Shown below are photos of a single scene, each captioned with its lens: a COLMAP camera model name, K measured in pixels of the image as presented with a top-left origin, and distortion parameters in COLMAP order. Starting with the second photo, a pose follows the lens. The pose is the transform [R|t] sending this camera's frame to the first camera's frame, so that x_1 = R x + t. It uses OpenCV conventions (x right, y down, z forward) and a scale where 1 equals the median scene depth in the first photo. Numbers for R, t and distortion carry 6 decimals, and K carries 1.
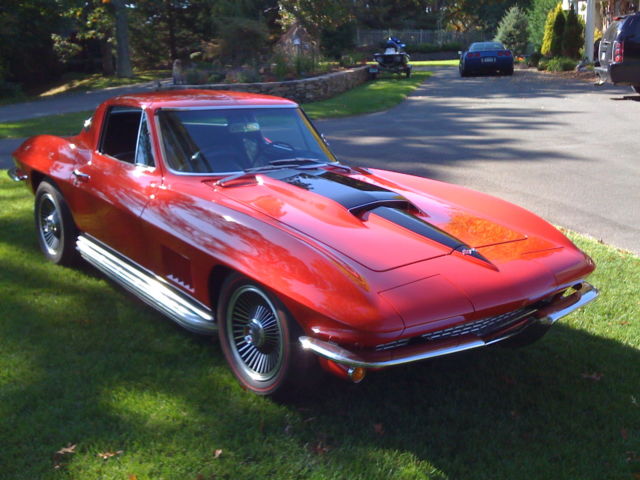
lens RADIAL K [[728.1, 0, 320.0], [0, 728.1, 240.0], [0, 0, 1]] dist [0.144079, -0.527368]
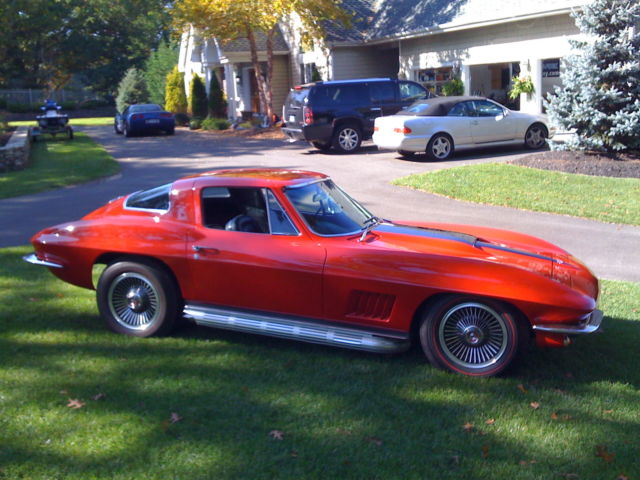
lens RADIAL K [[728.1, 0, 320.0], [0, 728.1, 240.0], [0, 0, 1]] dist [0.144079, -0.527368]
pose [[0.839276, -0.106310, 0.533211, -0.150903], [0.143324, 0.989270, -0.028355, -0.008649], [-0.524475, 0.100219, 0.845507, -0.012187]]
